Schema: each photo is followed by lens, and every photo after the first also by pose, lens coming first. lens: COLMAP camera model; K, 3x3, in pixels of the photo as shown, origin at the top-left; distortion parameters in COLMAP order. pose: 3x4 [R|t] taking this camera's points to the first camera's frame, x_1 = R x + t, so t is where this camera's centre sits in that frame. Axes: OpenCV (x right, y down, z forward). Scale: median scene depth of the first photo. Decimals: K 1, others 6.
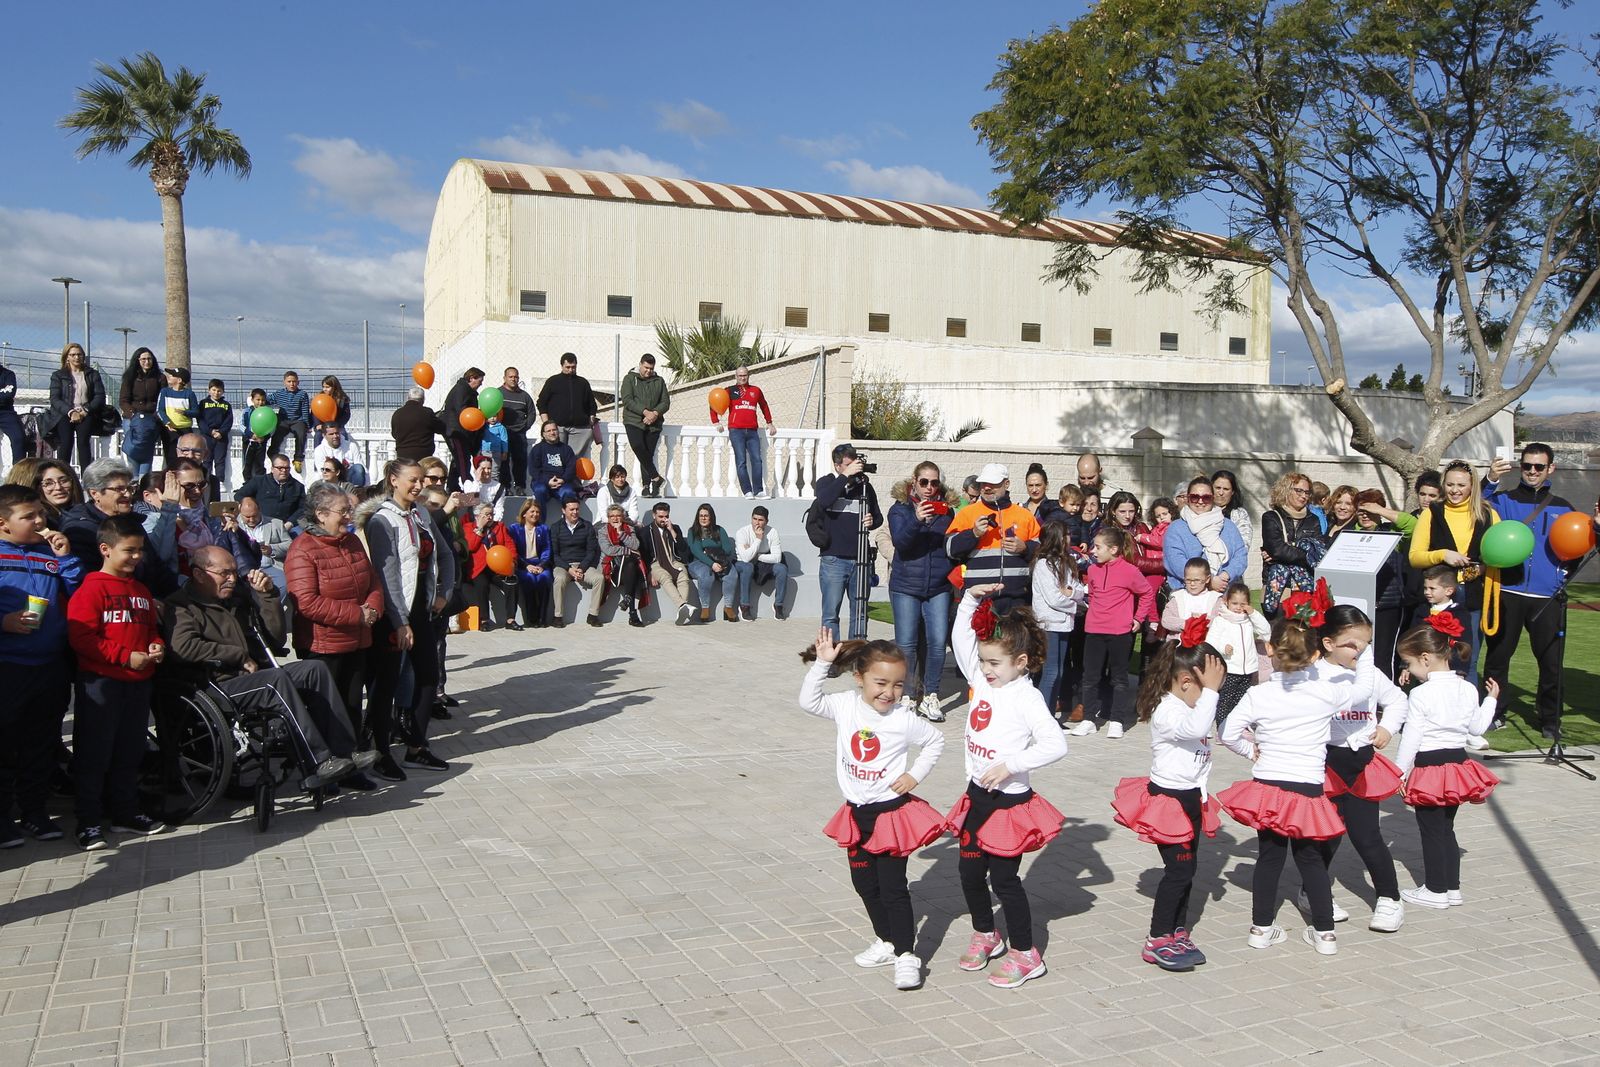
lens RADIAL K [[1265.8, 0, 809.8], [0, 1265.8, 537.8], [0, 0, 1]] dist [-0.049316, 0.001669]
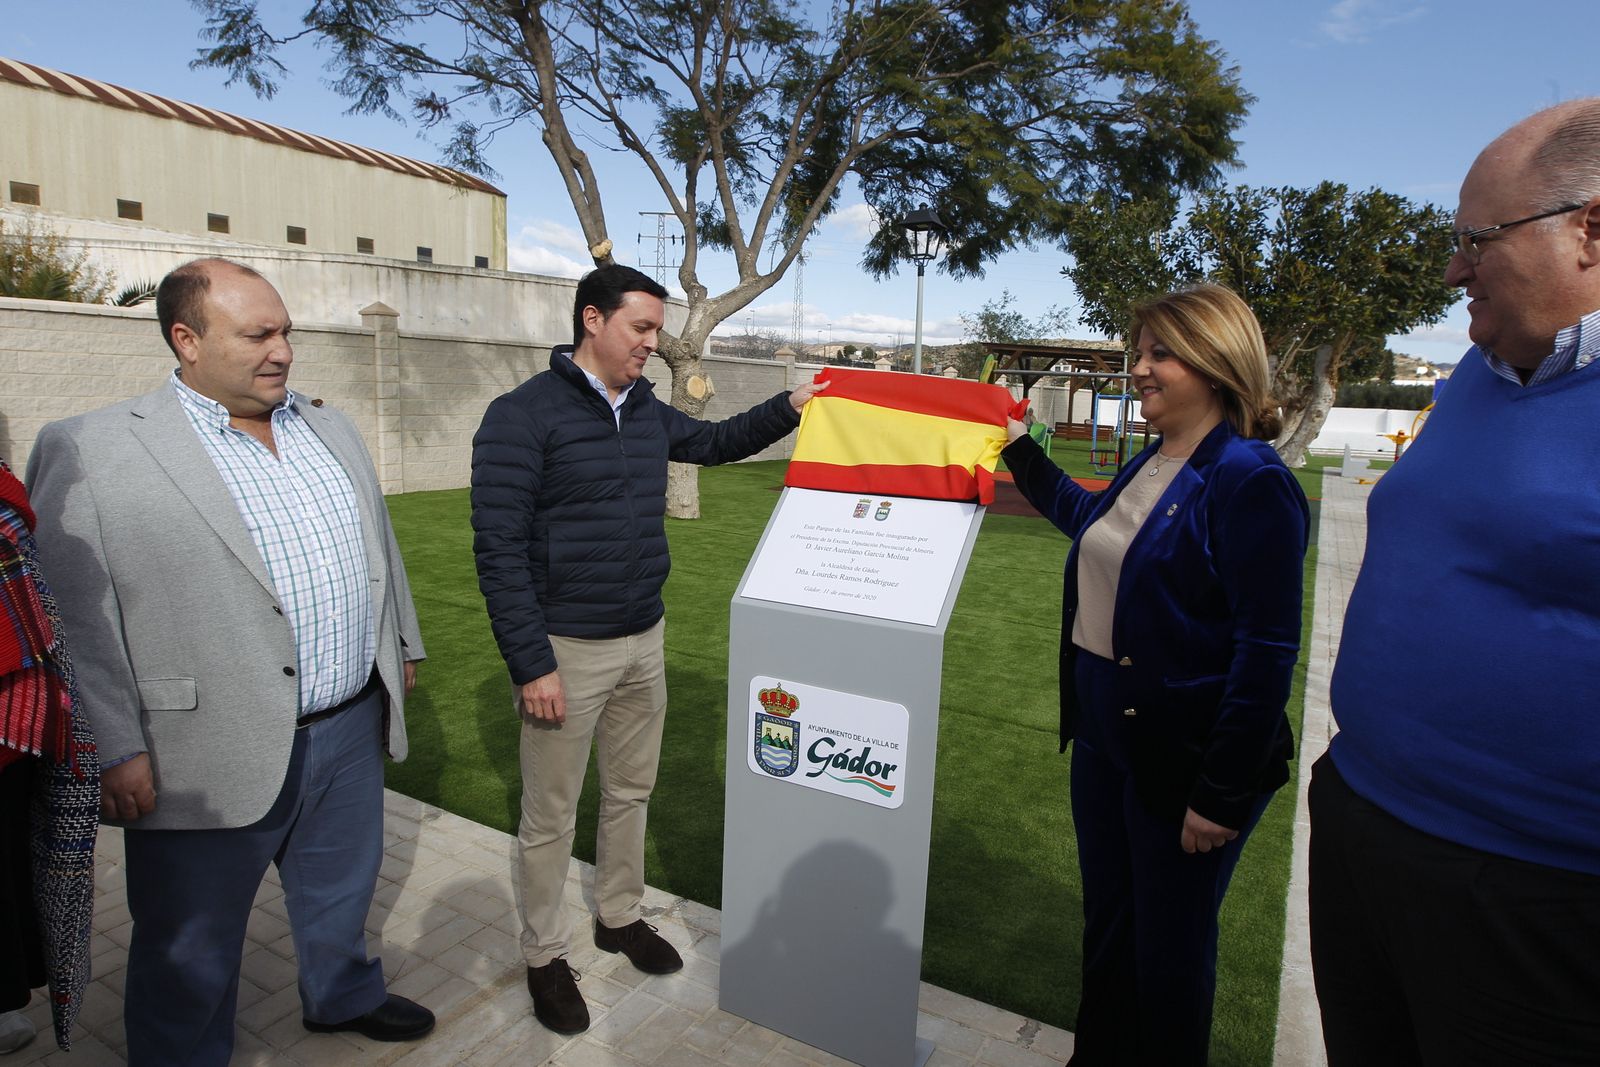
lens RADIAL K [[972.0, 0, 804.3], [0, 972.0, 532.4], [0, 0, 1]] dist [-0.050449, 0.016466]
pose [[0.800668, -0.077031, 0.594135, 0.099208], [0.006474, 0.992754, 0.119988, -0.008950], [-0.599073, -0.092224, 0.795365, 0.292710]]
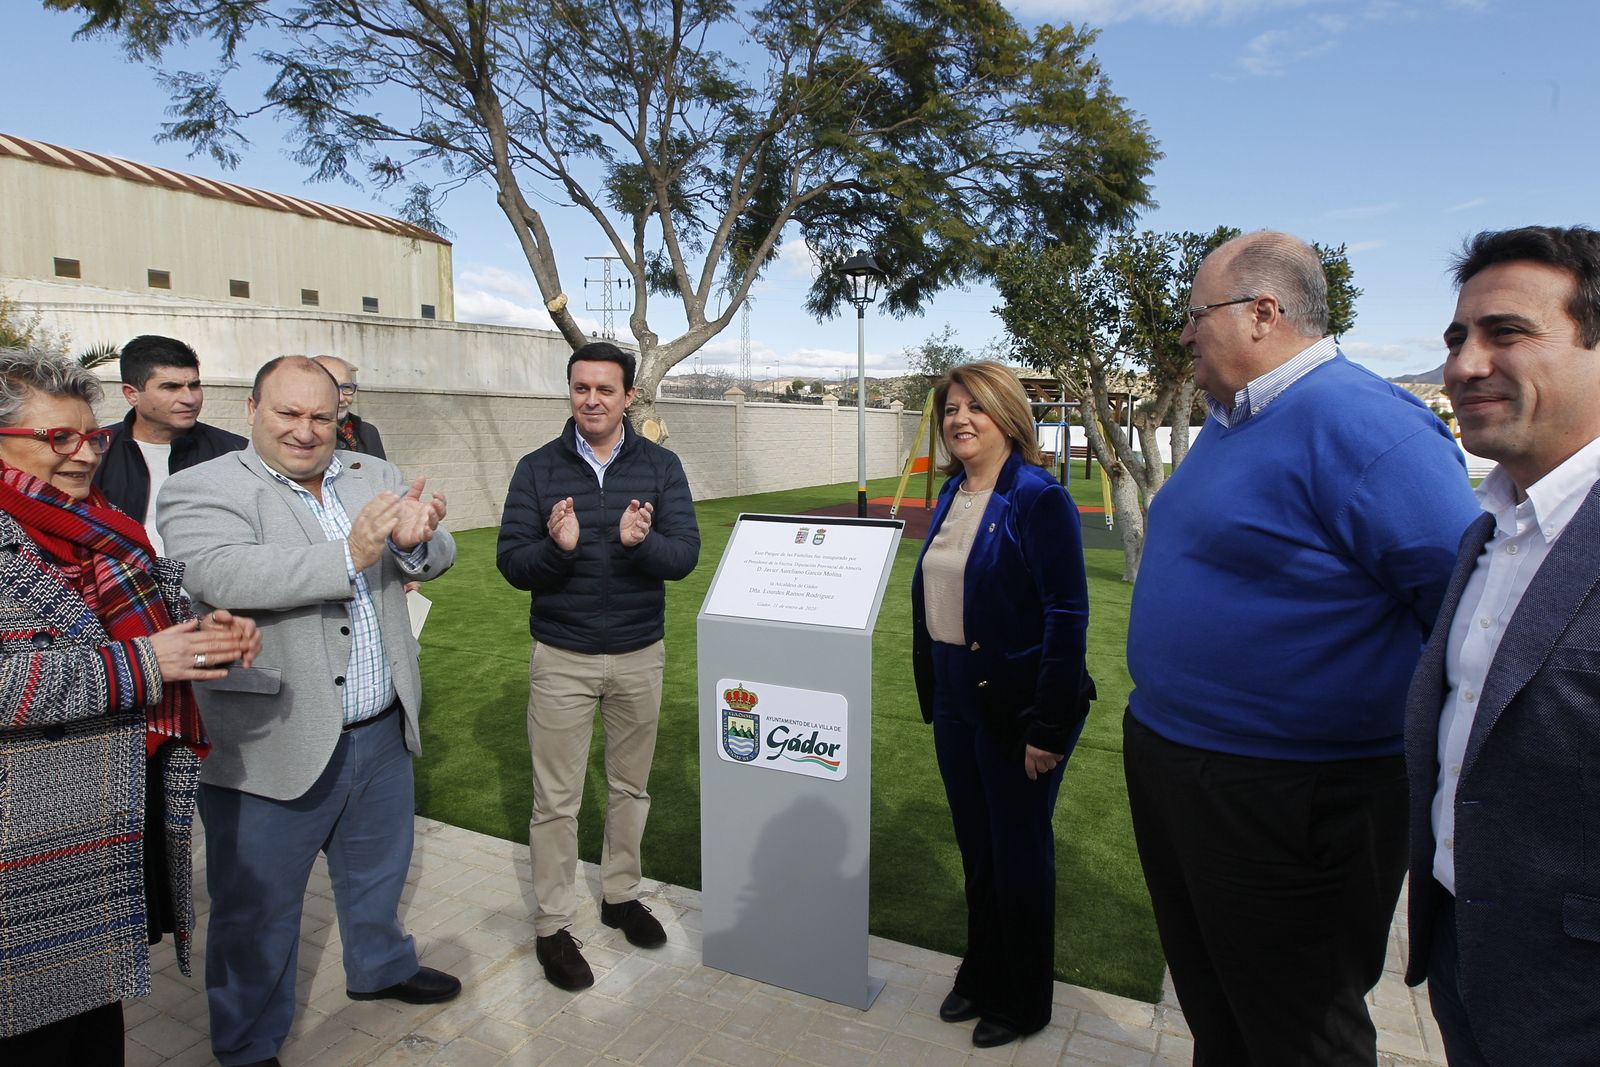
lens RADIAL K [[968.7, 0, 809.4], [0, 968.7, 525.9], [0, 0, 1]] dist [-0.058892, 0.021391]
pose [[0.766149, -0.082345, 0.637366, 0.086470], [0.040966, 0.995998, 0.079436, -0.010406], [-0.641357, -0.034750, 0.766456, 0.275055]]
